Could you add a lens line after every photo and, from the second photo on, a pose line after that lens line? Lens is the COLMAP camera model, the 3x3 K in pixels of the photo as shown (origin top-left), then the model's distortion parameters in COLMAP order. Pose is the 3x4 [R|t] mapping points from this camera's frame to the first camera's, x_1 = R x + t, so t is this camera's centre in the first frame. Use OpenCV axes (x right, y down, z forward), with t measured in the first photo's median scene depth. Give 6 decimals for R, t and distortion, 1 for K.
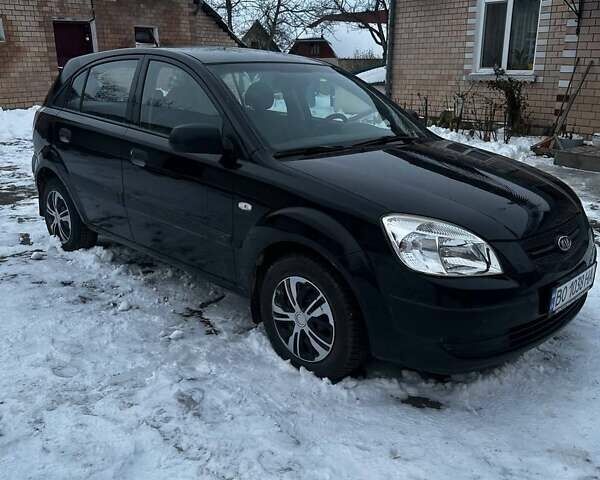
lens RADIAL K [[550.4, 0, 300.0], [0, 550.4, 240.0], [0, 0, 1]] dist [0.124662, -0.225311]
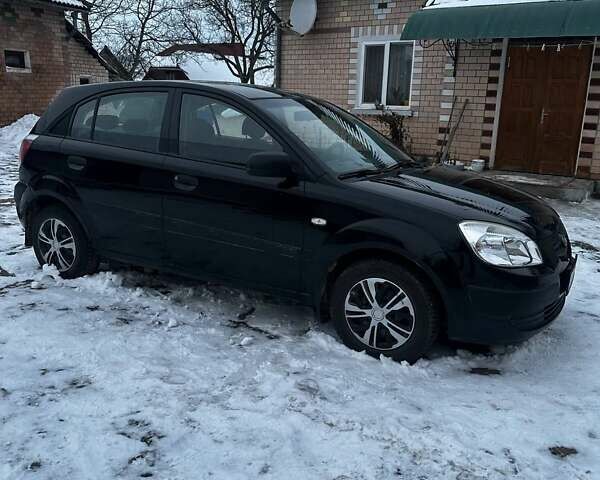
lens RADIAL K [[550.4, 0, 300.0], [0, 550.4, 240.0], [0, 0, 1]] dist [0.124662, -0.225311]
pose [[0.964978, -0.041829, 0.258976, -0.322251], [0.054506, 0.997631, -0.041963, 0.017867], [-0.256607, 0.054609, 0.964972, -0.077995]]
